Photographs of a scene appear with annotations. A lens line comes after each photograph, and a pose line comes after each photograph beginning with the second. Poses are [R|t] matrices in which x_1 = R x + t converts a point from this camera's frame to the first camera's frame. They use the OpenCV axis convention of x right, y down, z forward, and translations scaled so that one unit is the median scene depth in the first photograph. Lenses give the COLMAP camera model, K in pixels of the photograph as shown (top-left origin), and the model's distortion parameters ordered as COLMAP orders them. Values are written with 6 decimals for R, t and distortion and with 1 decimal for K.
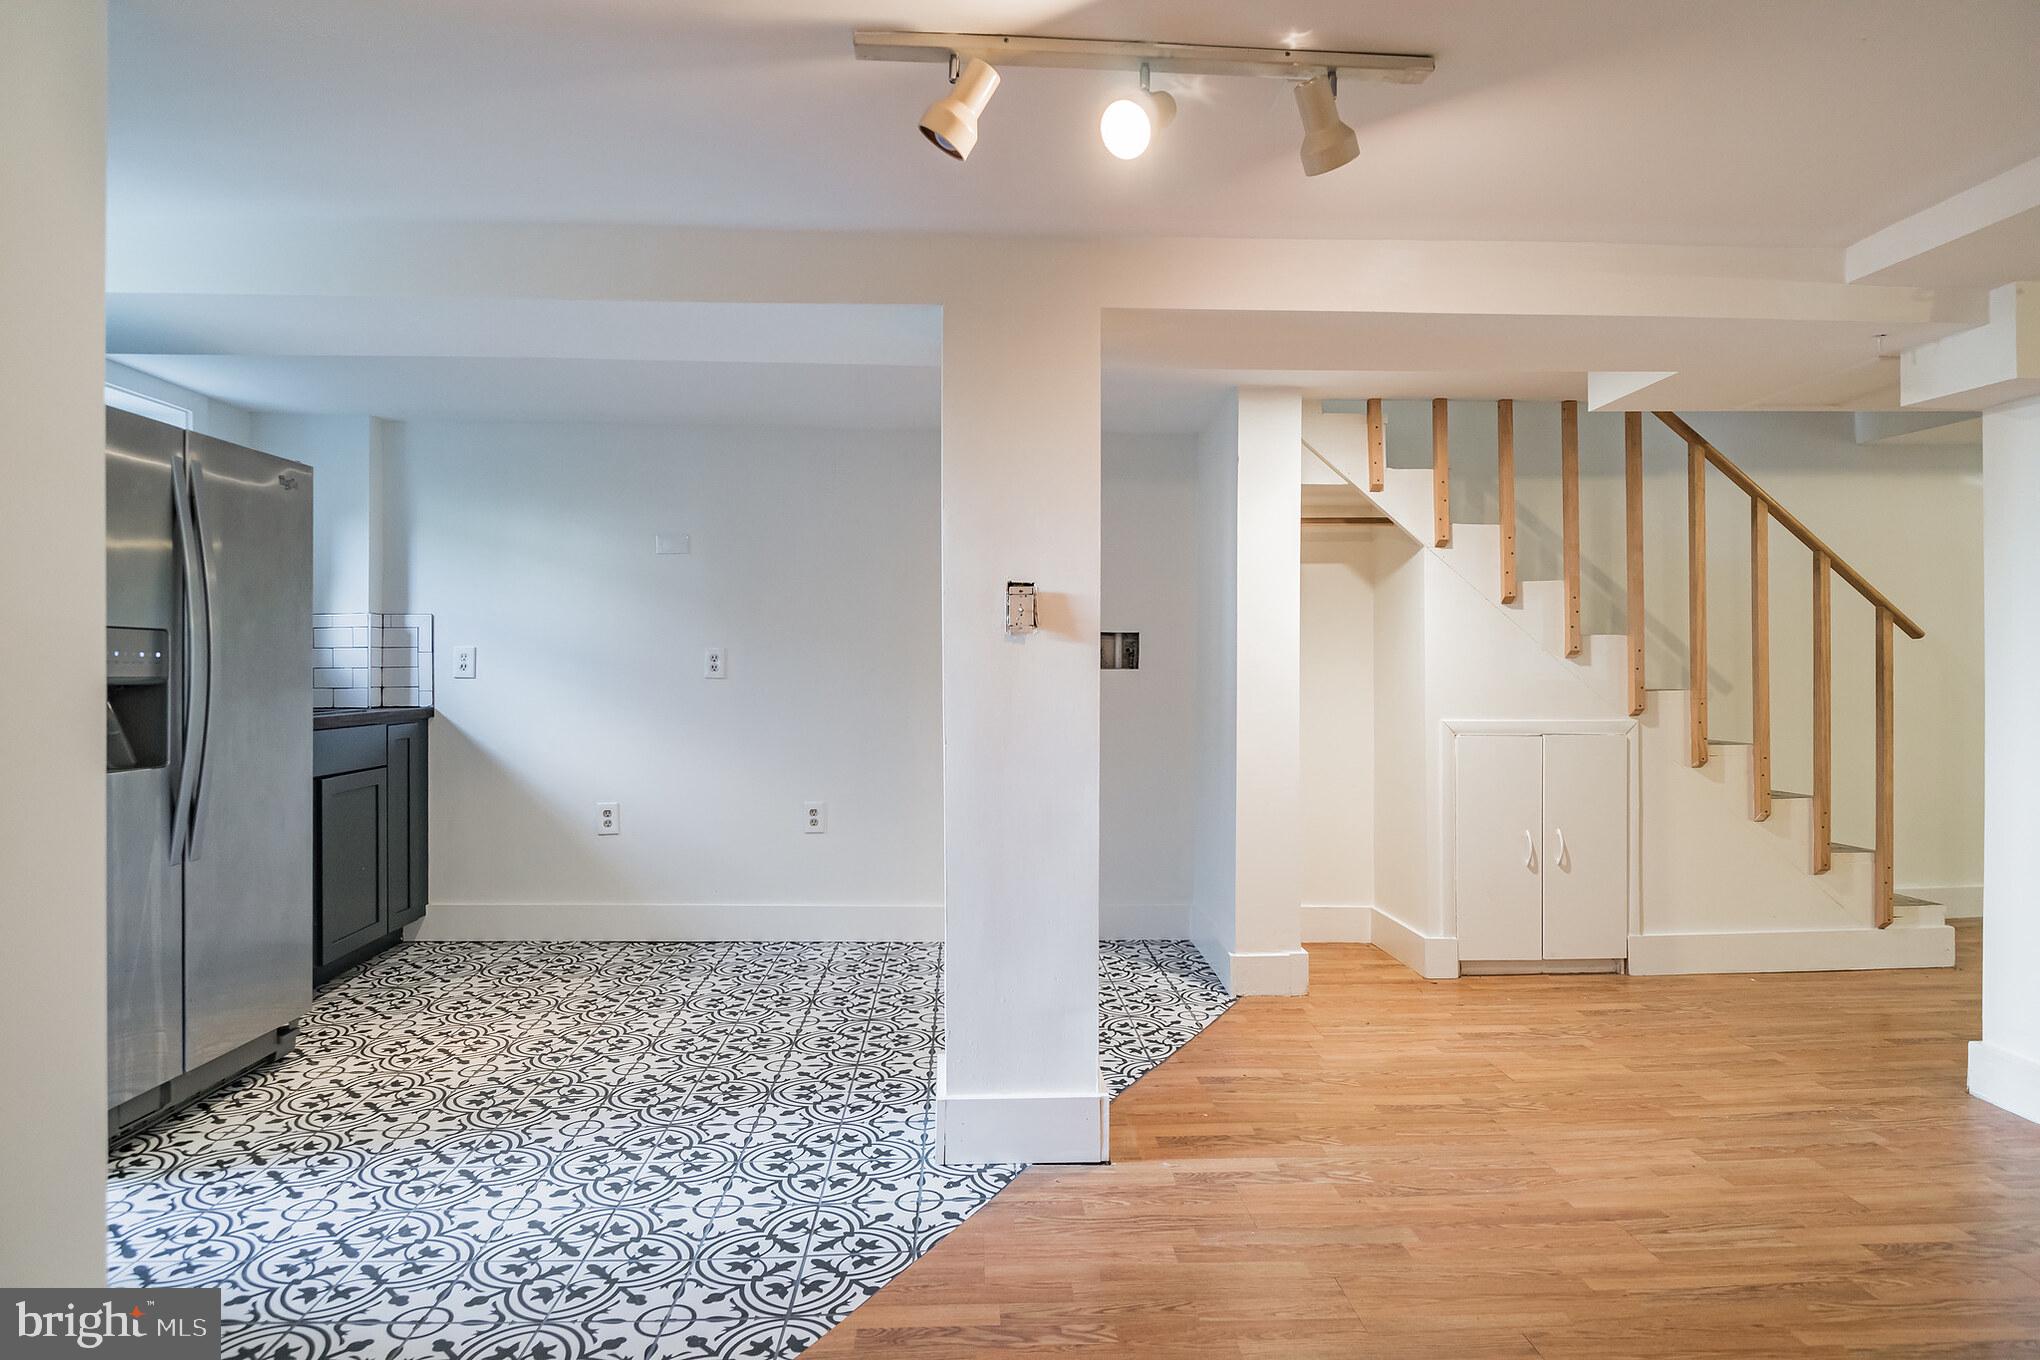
lens RADIAL K [[1133.9, 0, 1032.7], [0, 1133.9, 670.6], [0, 0, 1]] dist [0.049105, -0.044705]
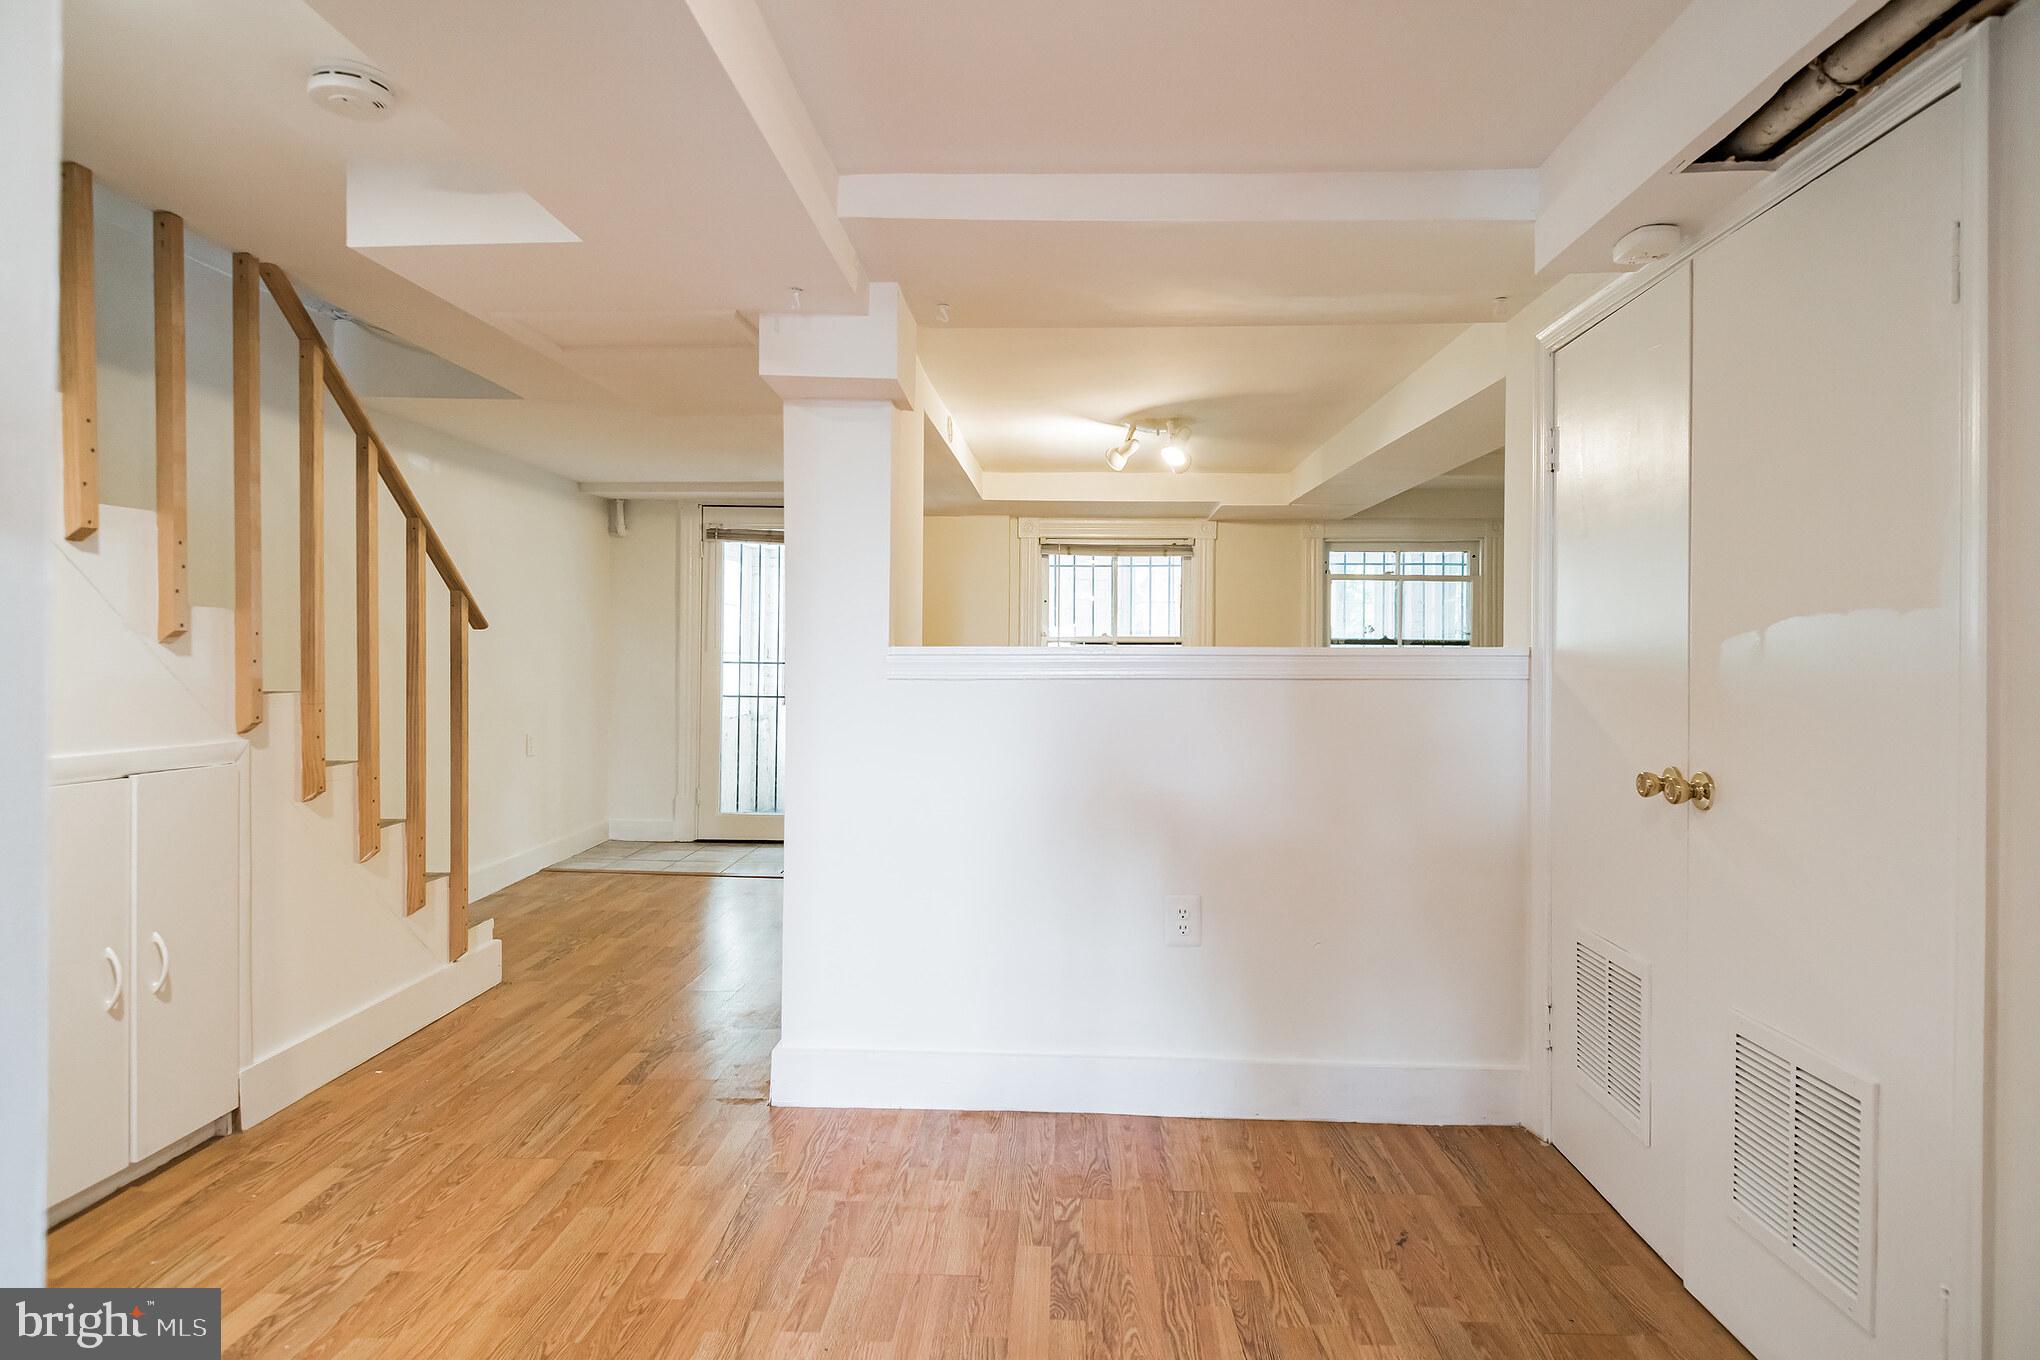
lens RADIAL K [[1133.9, 0, 1032.7], [0, 1133.9, 670.6], [0, 0, 1]] dist [0.049105, -0.044705]
pose [[0.101173, -0.005684, 0.994853, -0.081888], [-0.004332, 0.999972, 0.006154, -0.002629], [-0.994859, -0.004933, 0.101145, 0.485756]]
